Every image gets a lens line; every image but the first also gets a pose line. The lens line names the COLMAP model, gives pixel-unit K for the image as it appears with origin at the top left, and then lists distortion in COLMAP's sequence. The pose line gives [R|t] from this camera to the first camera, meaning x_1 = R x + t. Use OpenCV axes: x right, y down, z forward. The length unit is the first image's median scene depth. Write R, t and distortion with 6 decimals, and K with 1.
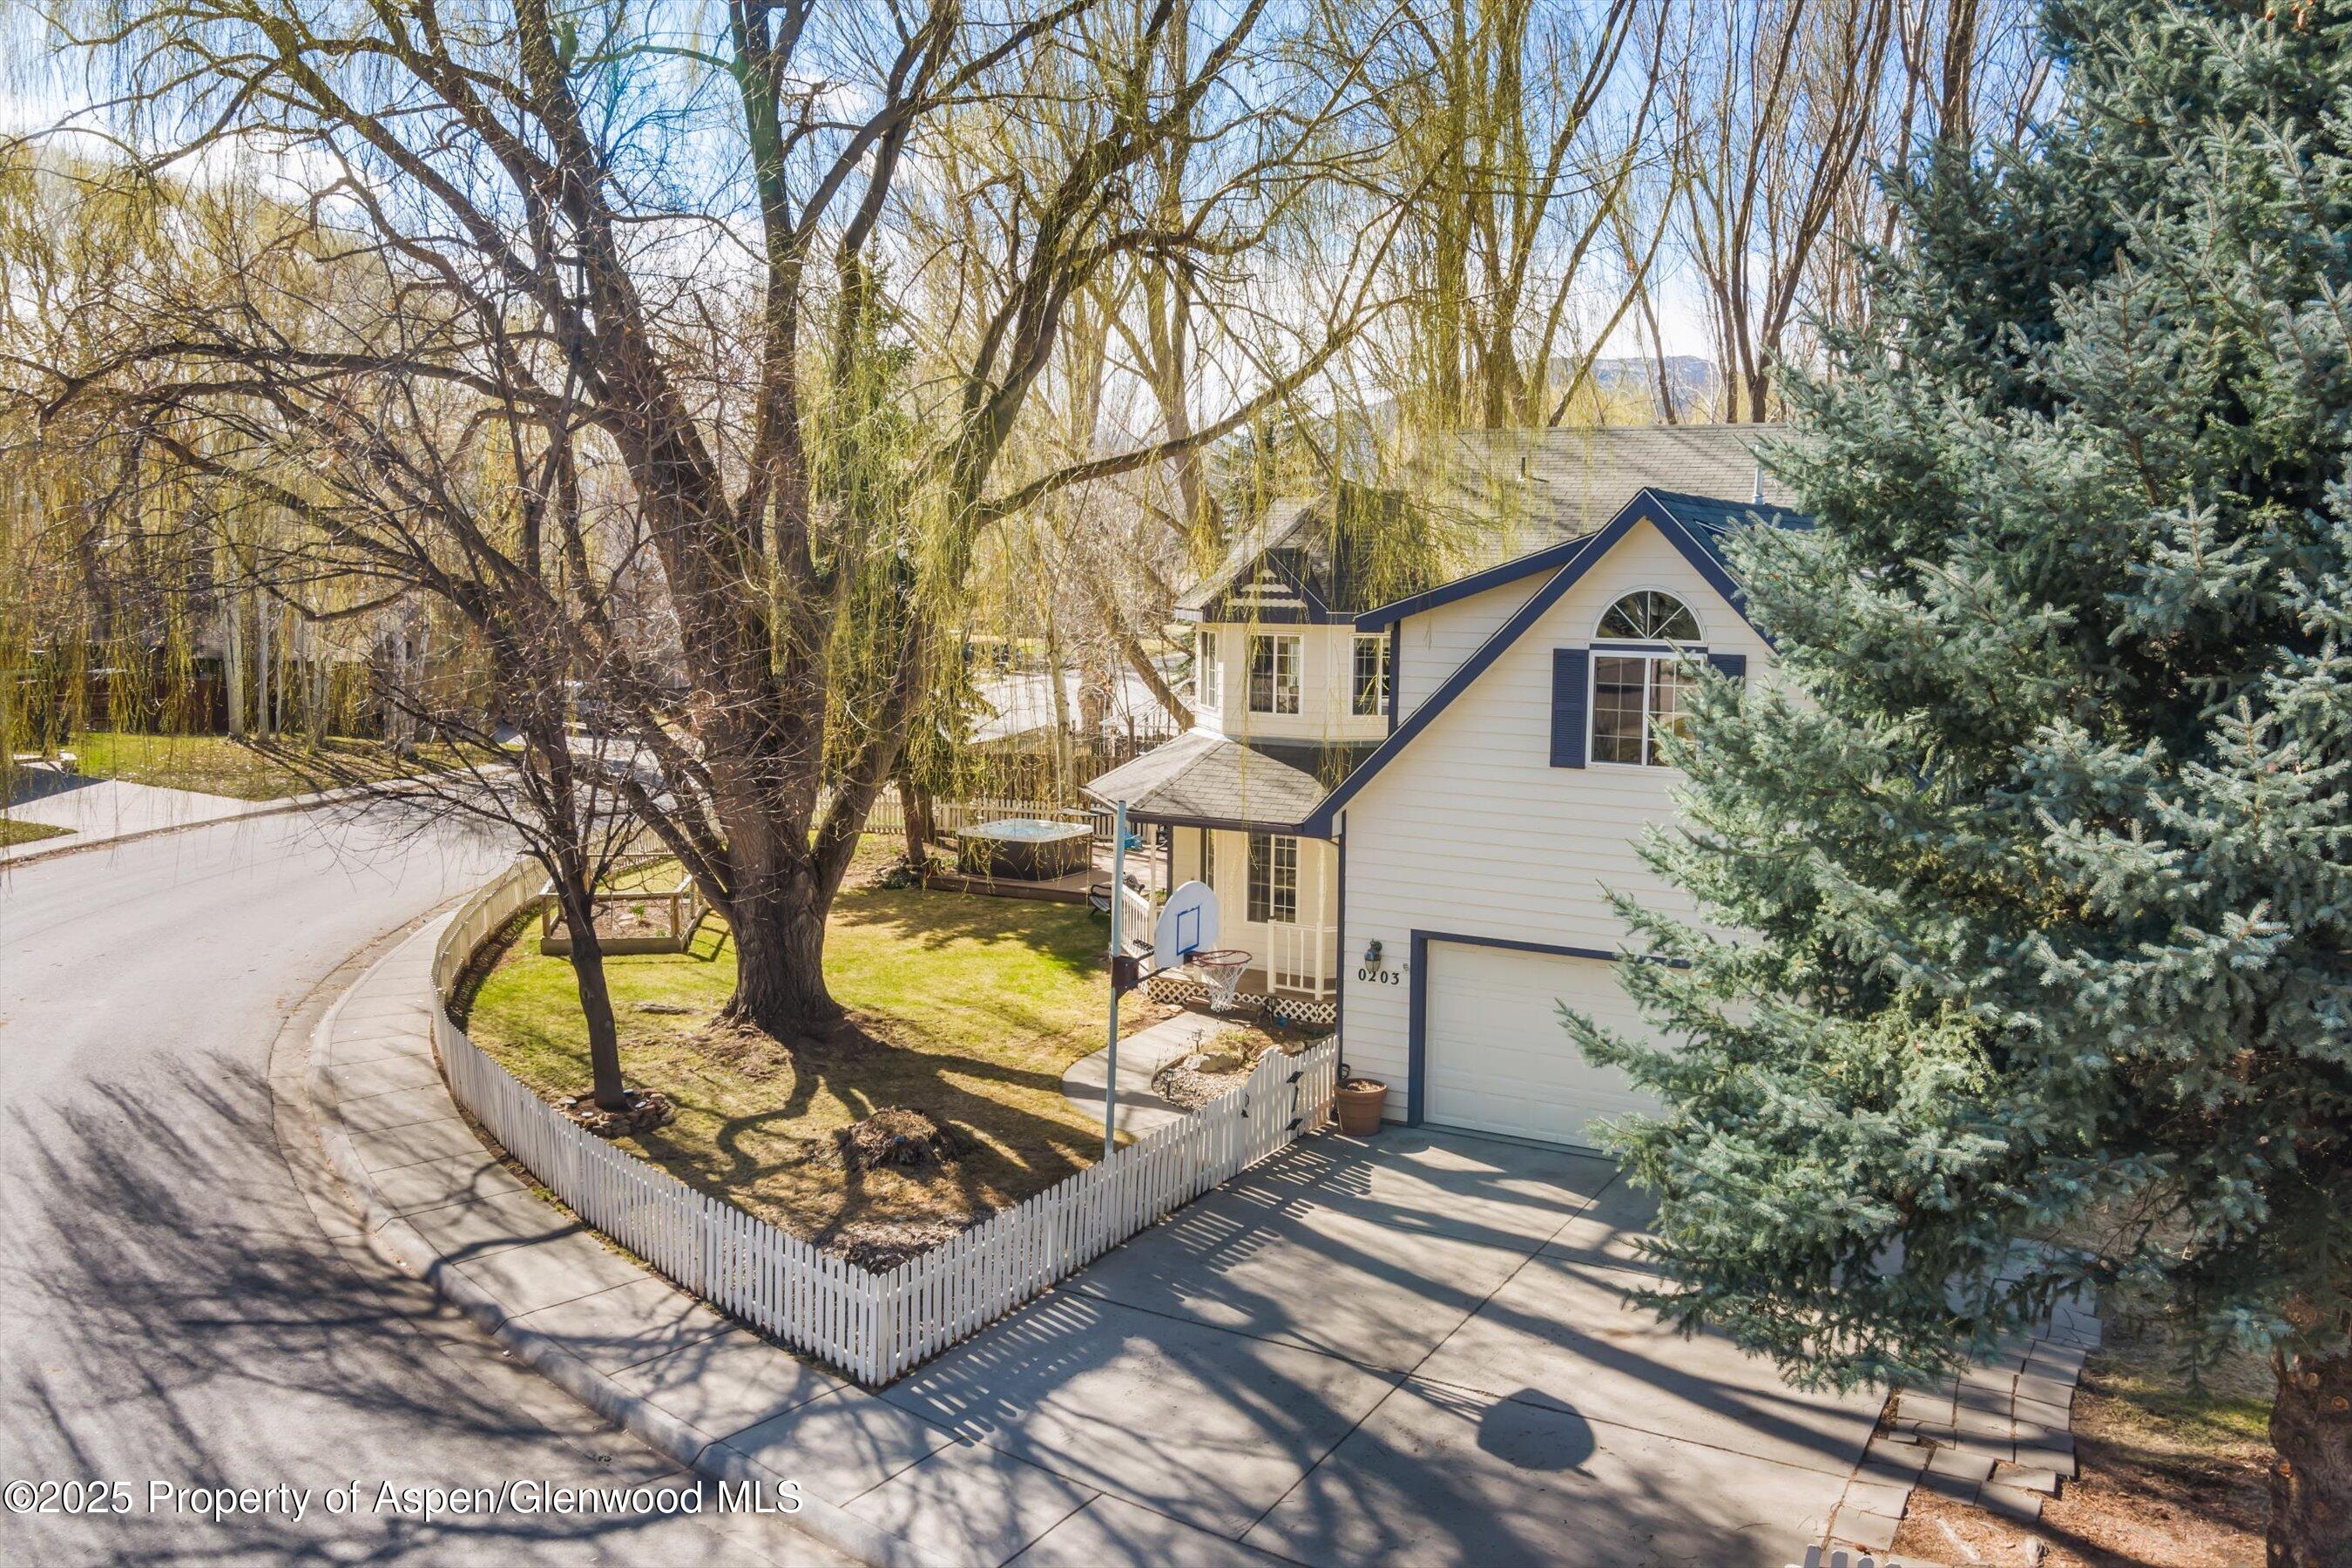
lens RADIAL K [[1867.7, 0, 1176.0], [0, 1867.7, 784.0], [0, 0, 1]] dist [-0.078853, 0.002495]
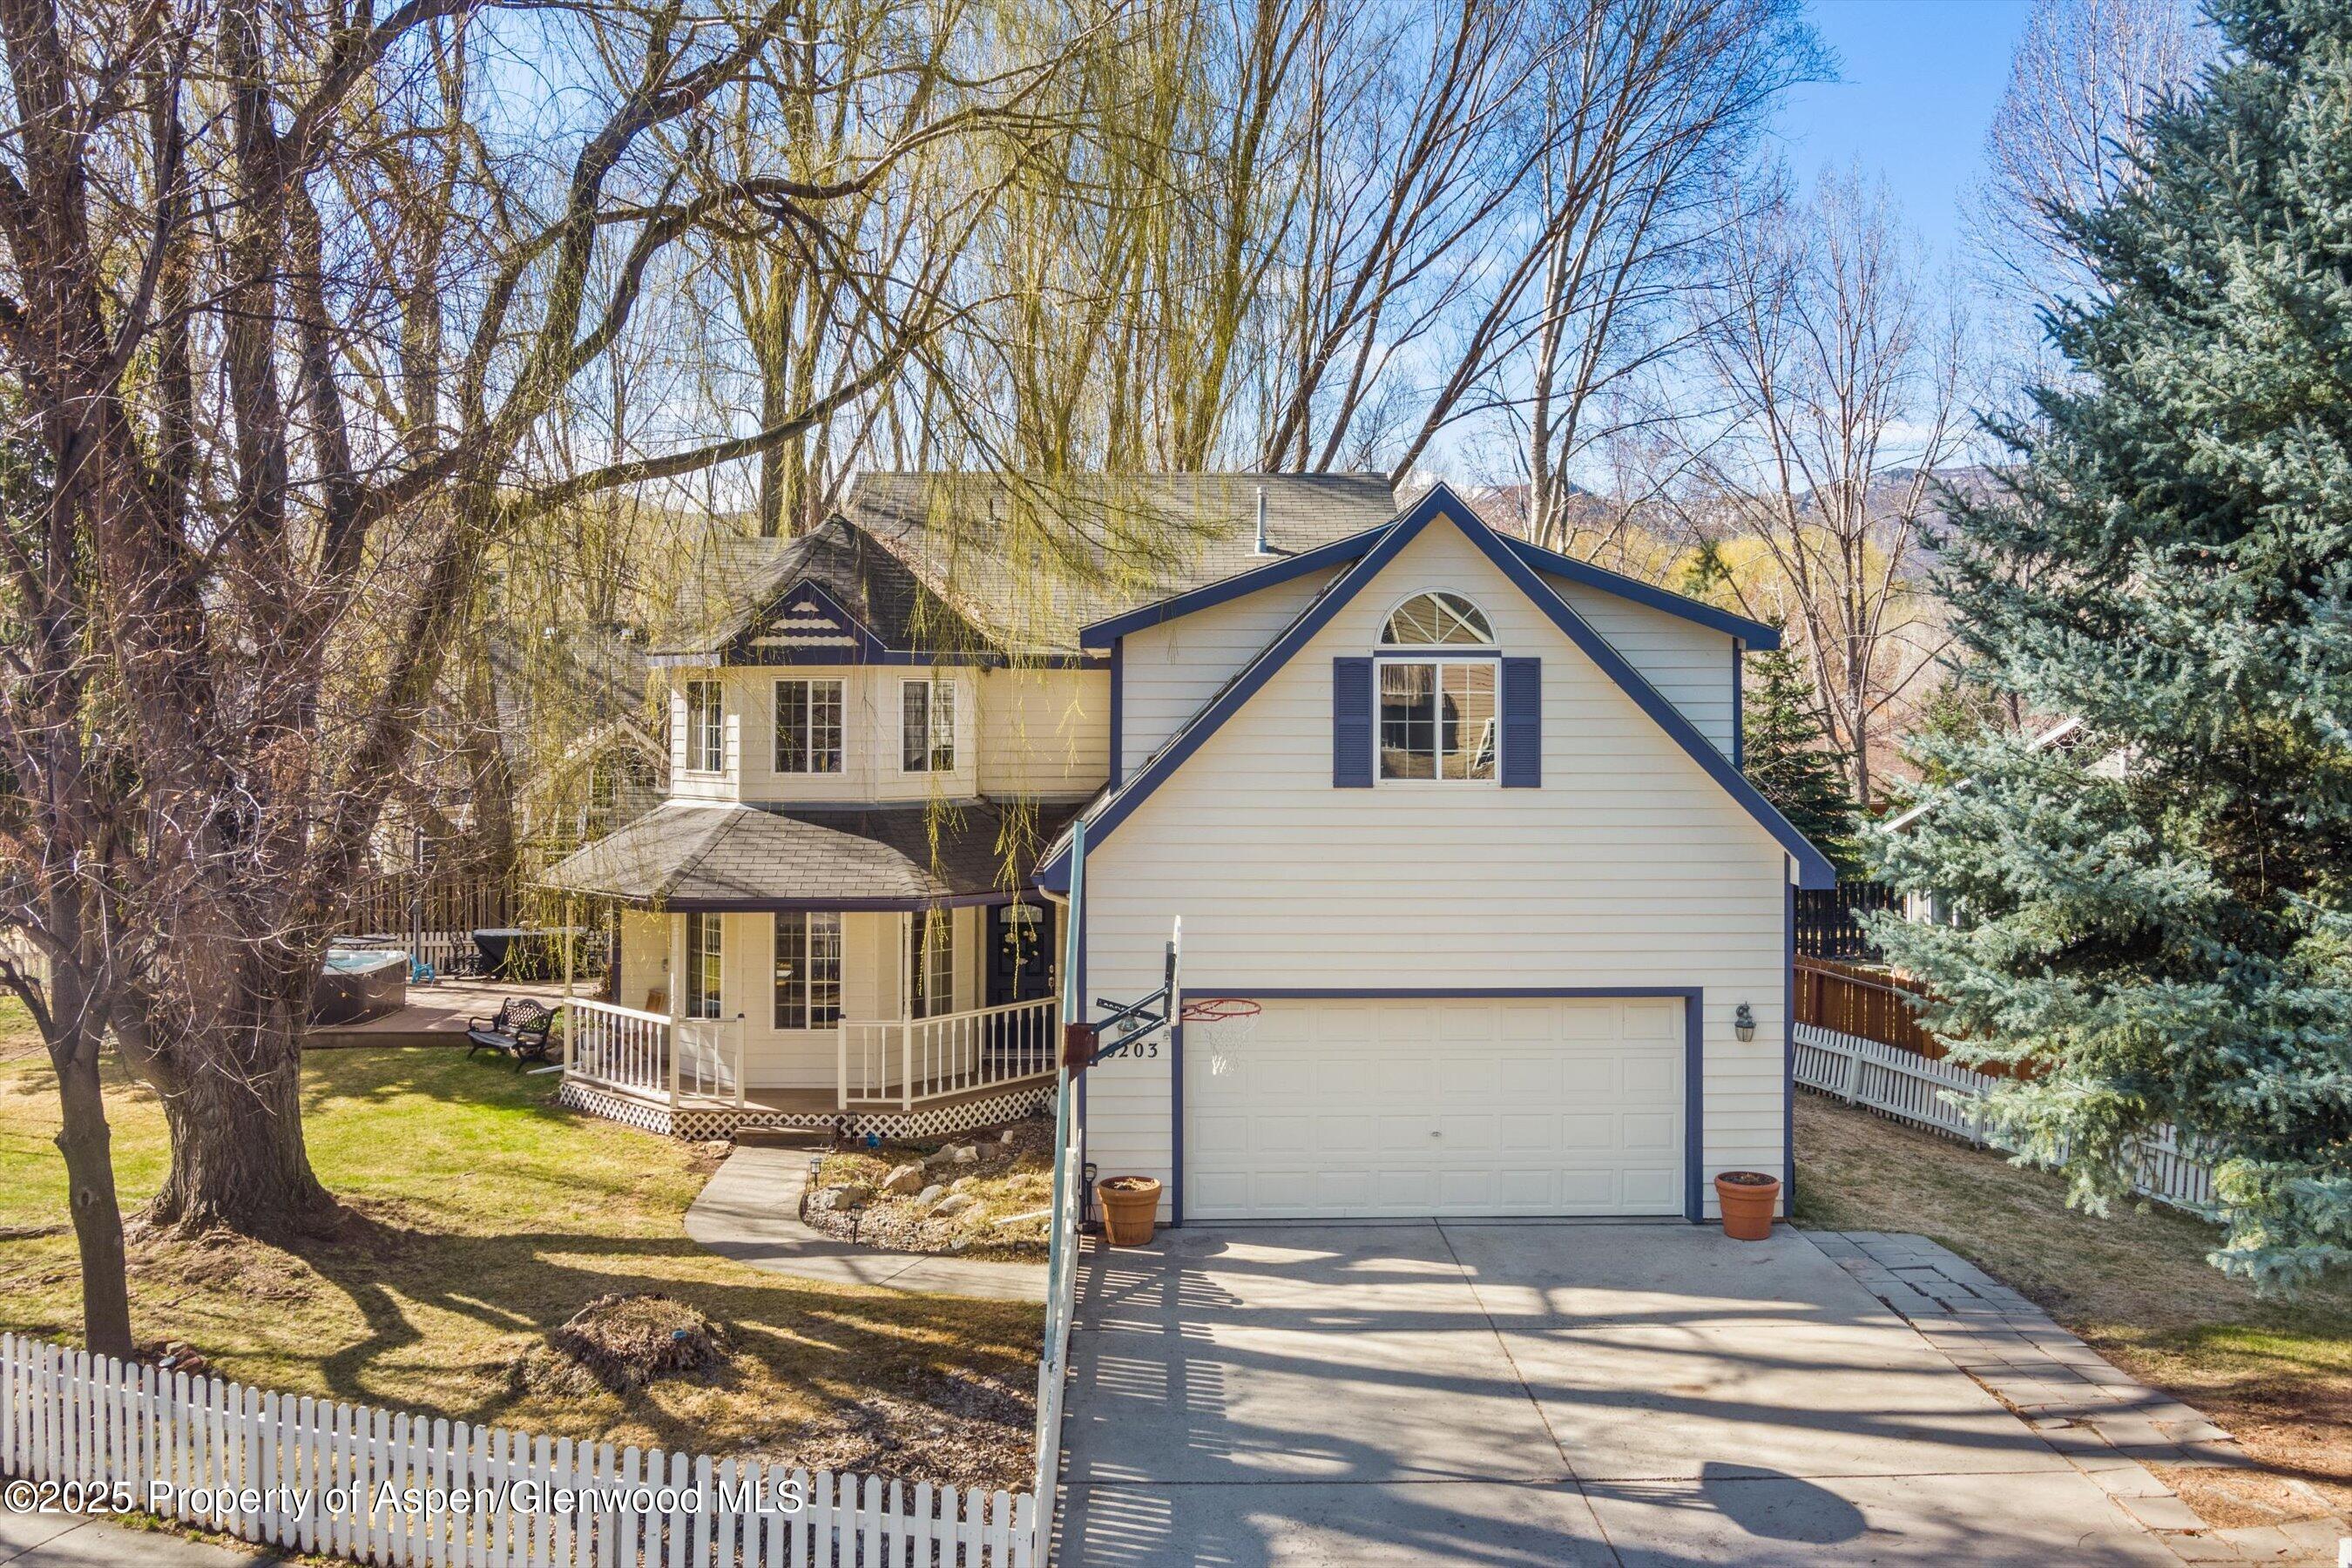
lens RADIAL K [[1956.1, 0, 1189.1], [0, 1956.1, 576.9], [0, 0, 1]] dist [-0.046704, -0.003542]
pose [[0.859398, 0.019529, 0.510934, -0.325261], [0.069269, 0.985611, -0.154184, 0.029298], [-0.506594, 0.167898, 0.845679, 0.198354]]
